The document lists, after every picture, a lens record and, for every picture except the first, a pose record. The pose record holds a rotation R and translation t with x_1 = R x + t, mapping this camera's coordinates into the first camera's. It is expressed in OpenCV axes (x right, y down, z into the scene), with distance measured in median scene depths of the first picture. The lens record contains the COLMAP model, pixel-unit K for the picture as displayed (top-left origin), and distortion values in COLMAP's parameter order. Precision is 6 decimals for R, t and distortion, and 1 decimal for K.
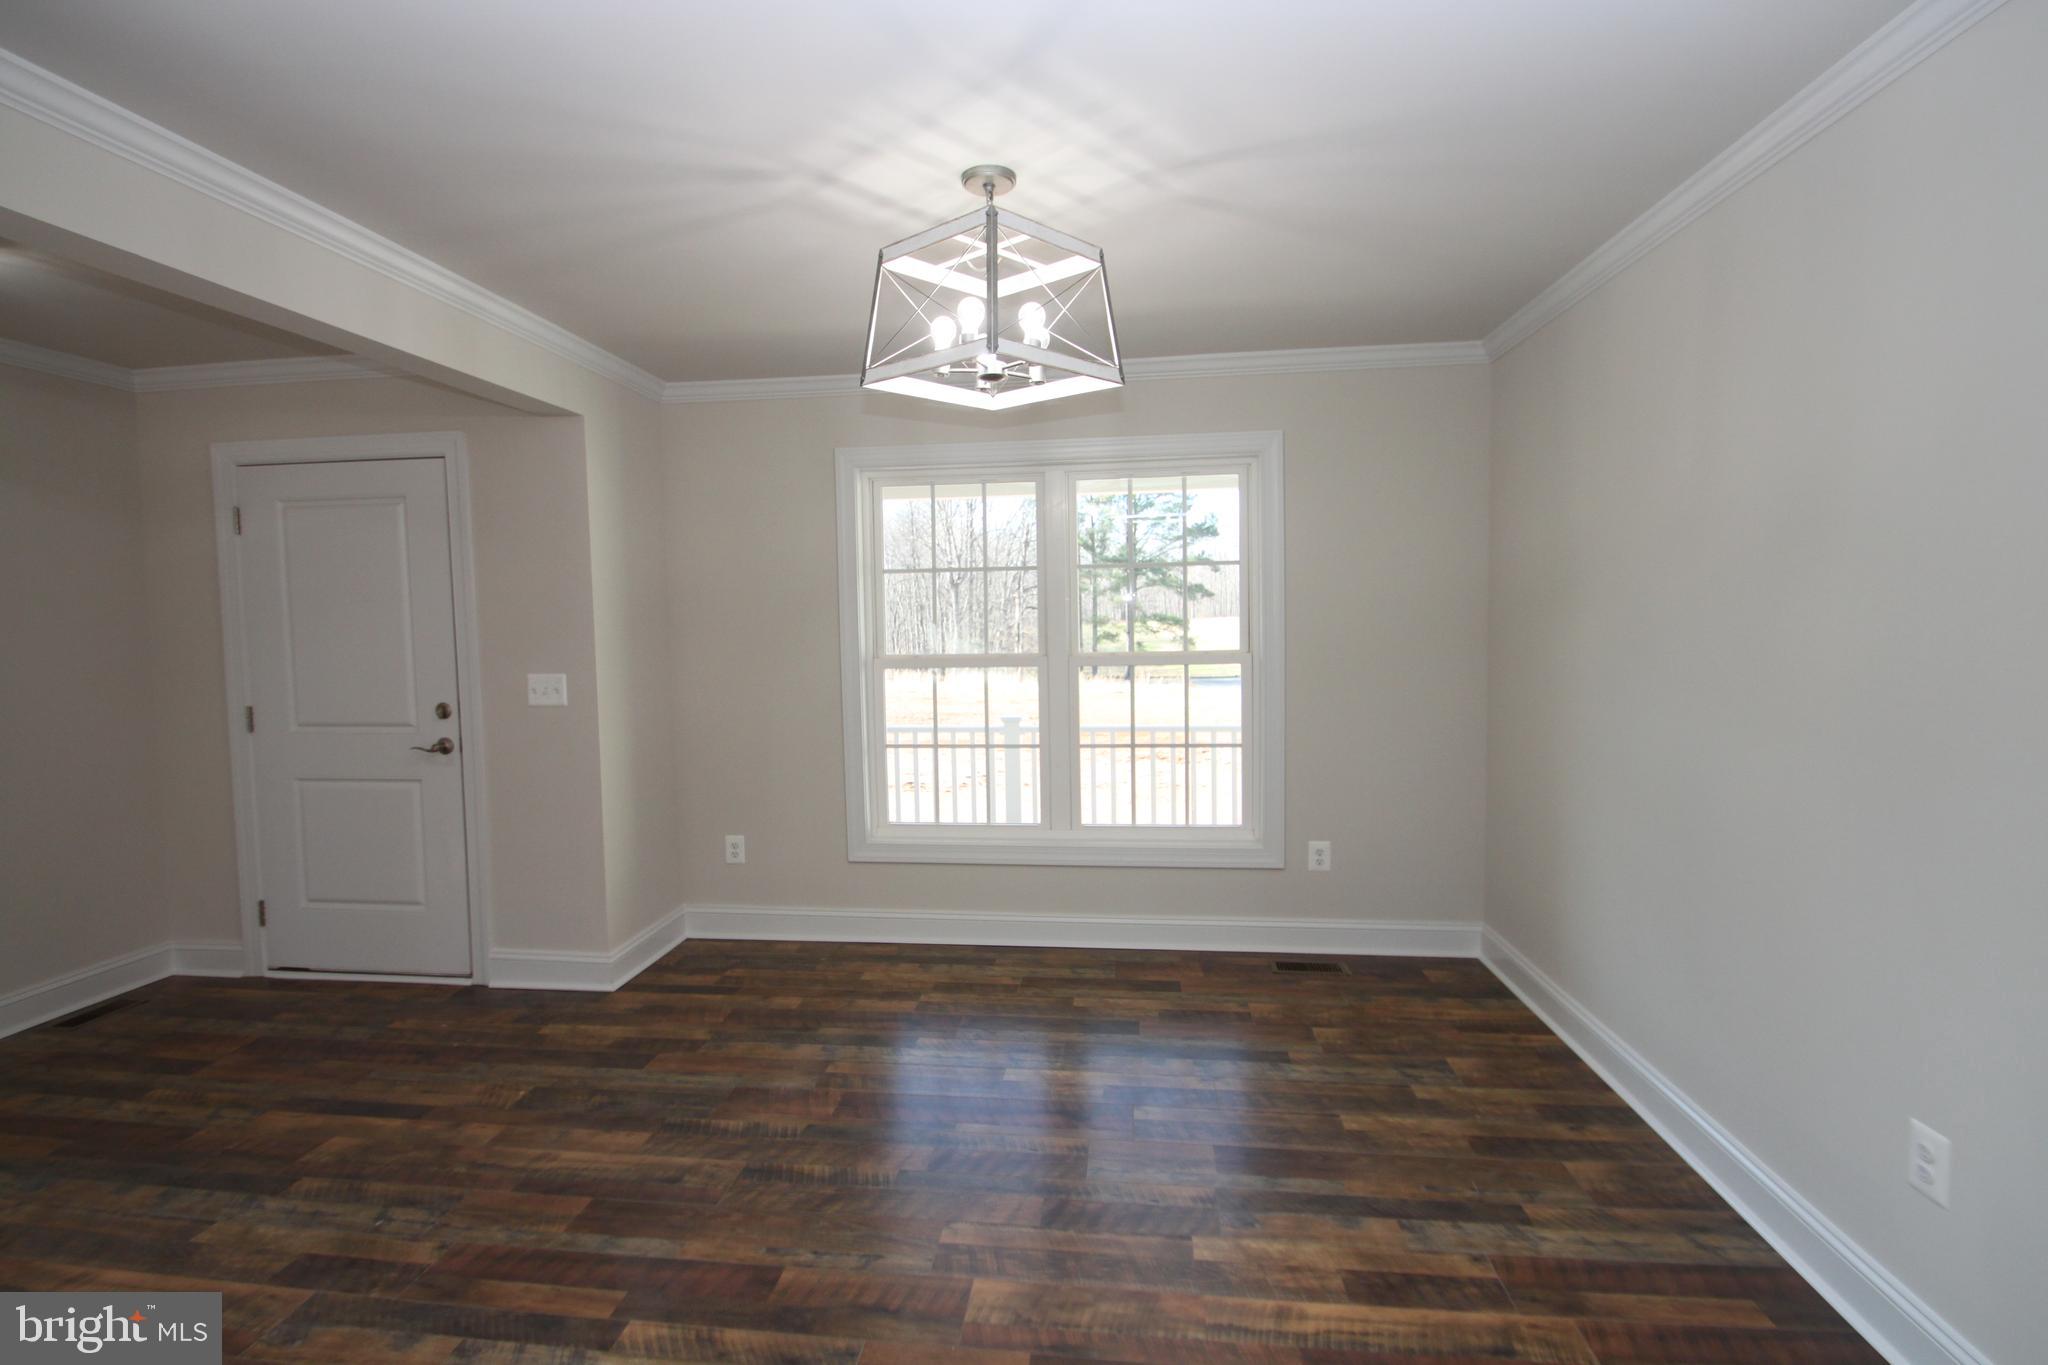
lens RADIAL K [[940.0, 0, 1012.9], [0, 940.0, 675.7], [0, 0, 1]] dist [0.009921, -0.018834]
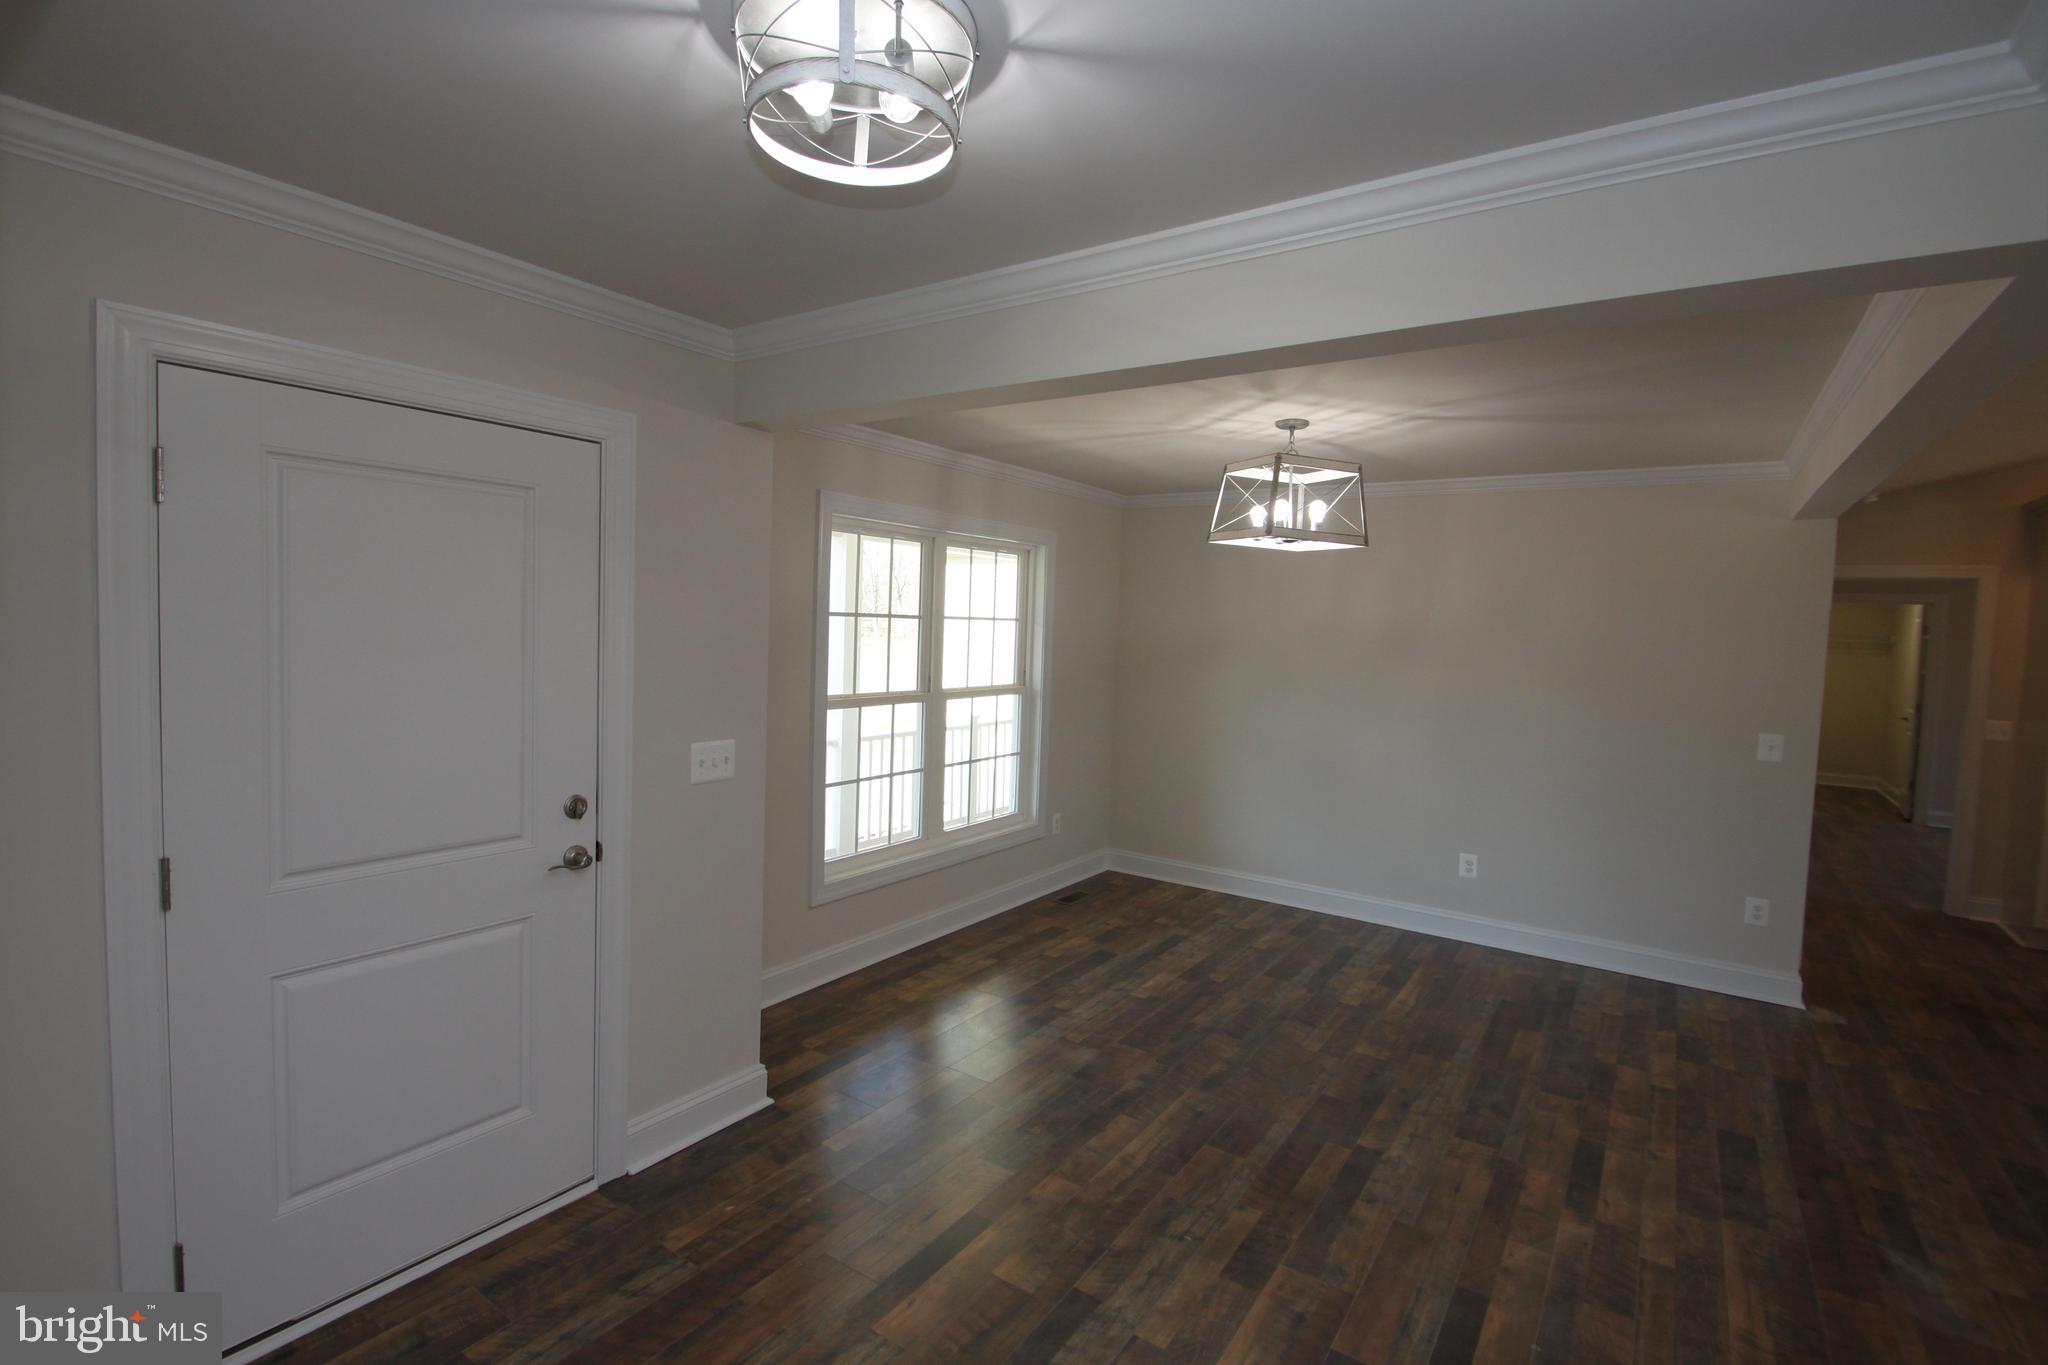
lens RADIAL K [[940.0, 0, 1012.9], [0, 940.0, 675.7], [0, 0, 1]] dist [0.009921, -0.018834]
pose [[0.469821, -0.018521, 0.882567, -1.376023], [0.012235, 0.999820, 0.014469, -0.083473], [-0.882677, 0.004001, 0.469964, 0.512297]]
